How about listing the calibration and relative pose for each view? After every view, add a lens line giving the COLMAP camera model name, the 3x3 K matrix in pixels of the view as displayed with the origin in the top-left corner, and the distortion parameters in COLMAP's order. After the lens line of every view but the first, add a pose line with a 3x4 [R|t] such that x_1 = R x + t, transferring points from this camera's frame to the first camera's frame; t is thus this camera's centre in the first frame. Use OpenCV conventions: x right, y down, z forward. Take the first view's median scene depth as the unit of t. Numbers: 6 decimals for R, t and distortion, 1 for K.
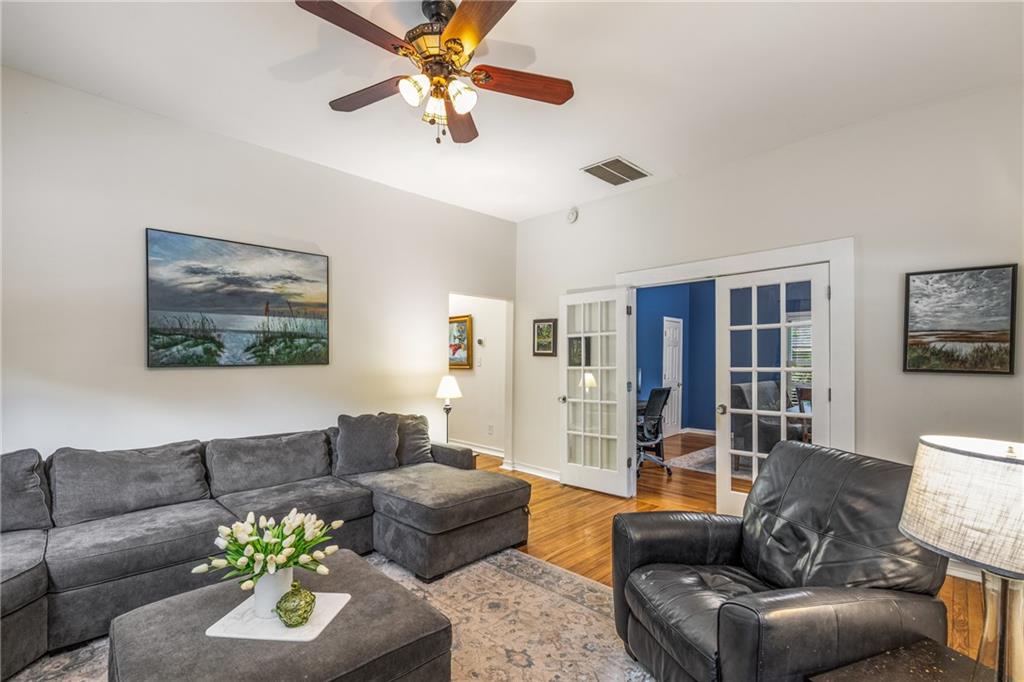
lens RADIAL K [[458.0, 0, 513.9], [0, 458.0, 360.9], [0, 0, 1]] dist [-0.000885, -0.000006]
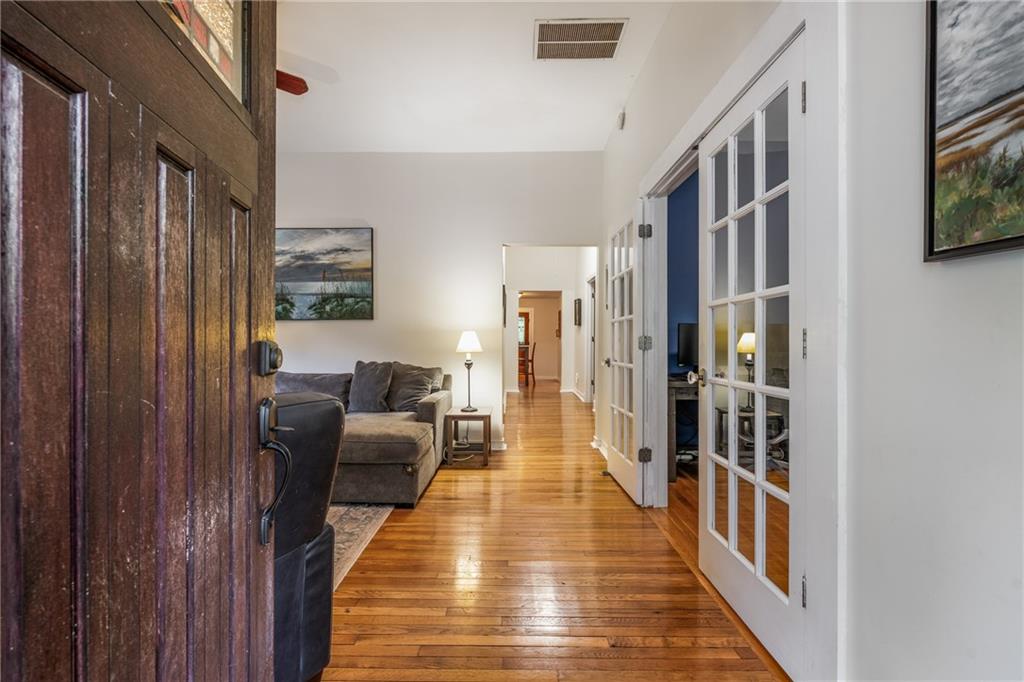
lens RADIAL K [[450.3, 0, 512.0], [0, 450.3, 341.0], [0, 0, 1]] dist [-0.001962, 0.000302]
pose [[0.698287, 0.002957, -0.715811, 0.739667], [-0.004758, 0.999989, -0.000511, 0.067761], [0.715802, 0.003763, 0.698294, 0.488427]]
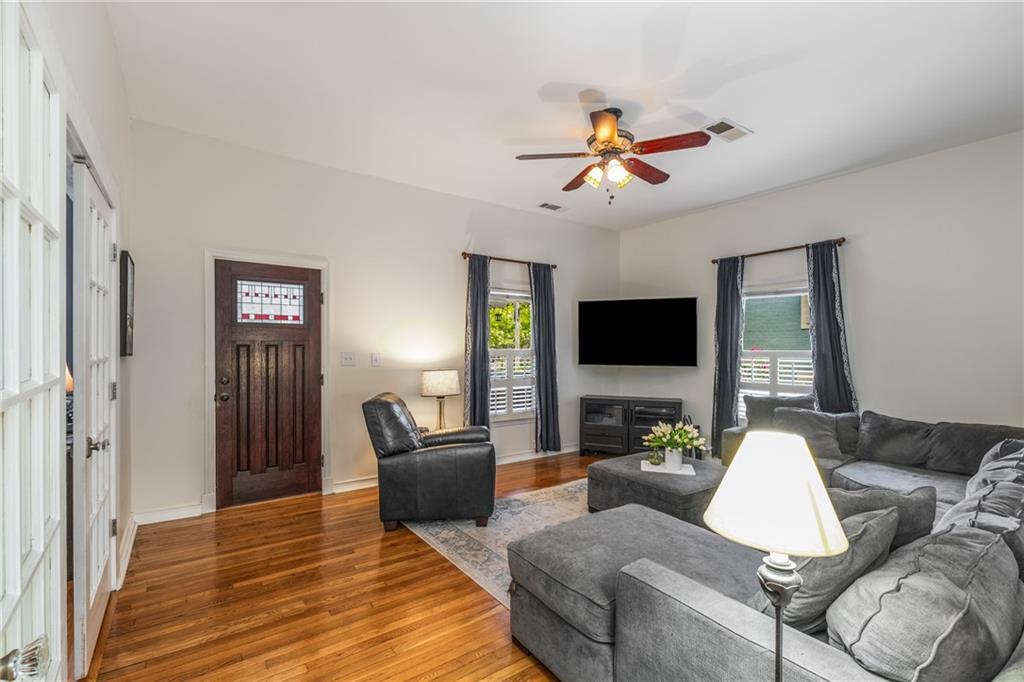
lens RADIAL K [[454.4, 0, 523.0], [0, 454.4, 353.5], [0, 0, 1]] dist [-0.003578, -0.000147]
pose [[-0.987752, -0.014277, 0.155378, -0.073226], [-0.011778, 0.999786, 0.016993, -0.006921], [-0.155588, 0.014955, -0.987709, 1.505506]]
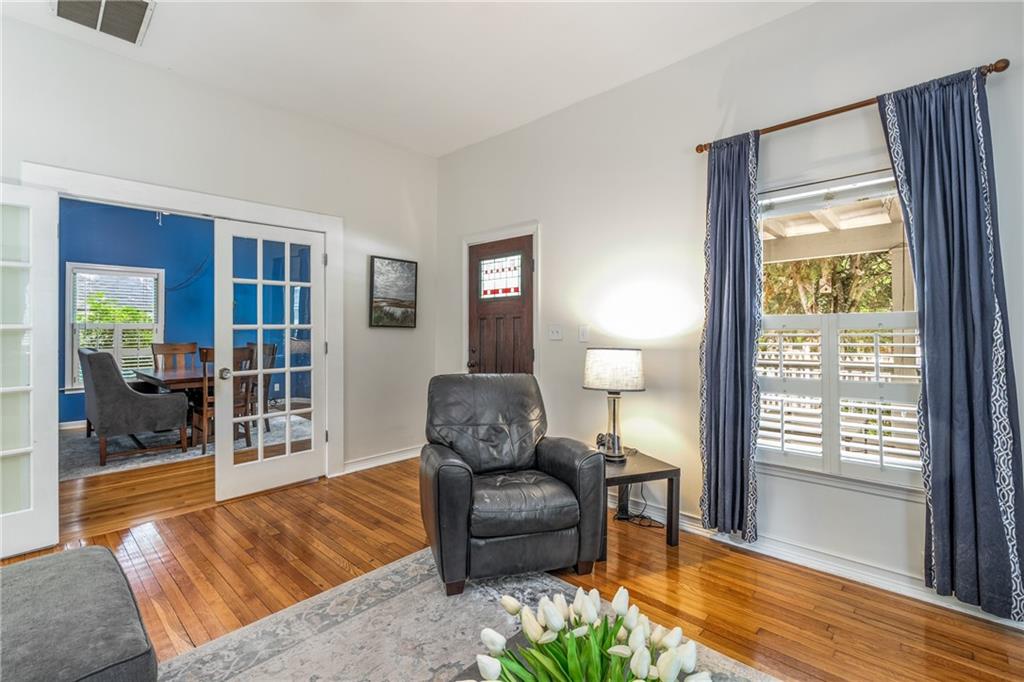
lens RADIAL K [[465.5, 0, 513.5], [0, 465.5, 325.7], [0, 0, 1]] dist [-0.001394, -0.000189]
pose [[-0.024562, 0.004641, 0.999688, -0.463566], [0.003922, 0.999982, -0.004546, 0.023192], [-0.999691, 0.003809, -0.024579, 0.515375]]
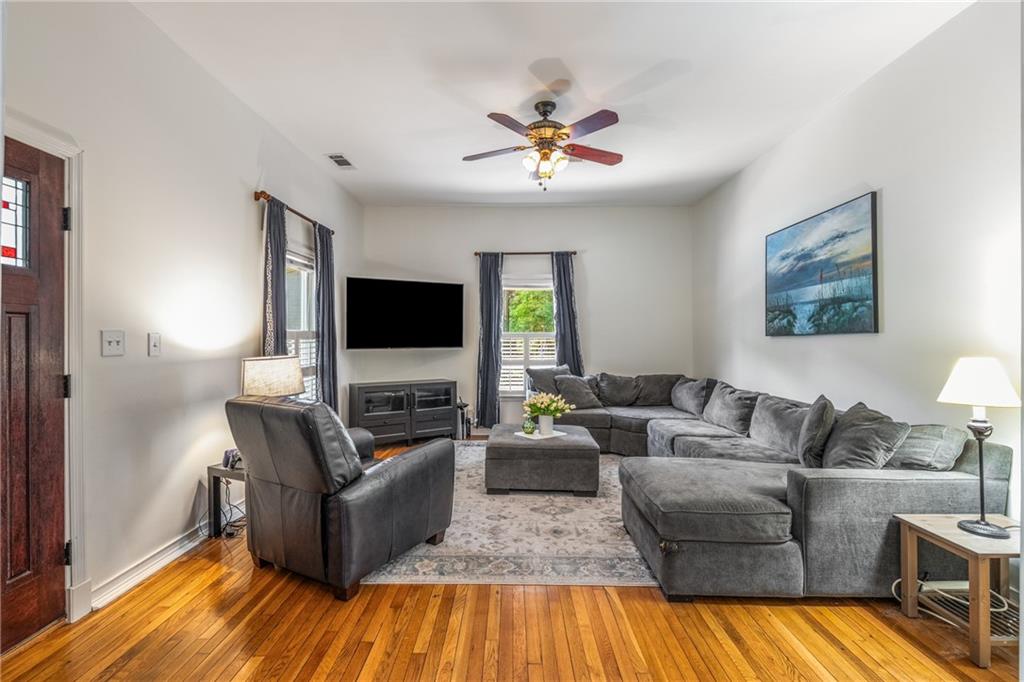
lens RADIAL K [[451.4, 0, 507.5], [0, 451.4, 337.1], [0, 0, 1]] dist [-0.003929, -0.000258]
pose [[-0.722371, -0.008294, -0.691455, 0.601773], [-0.006641, 0.999965, -0.005057, 0.024406], [0.691473, 0.000938, -0.722401, 1.222188]]
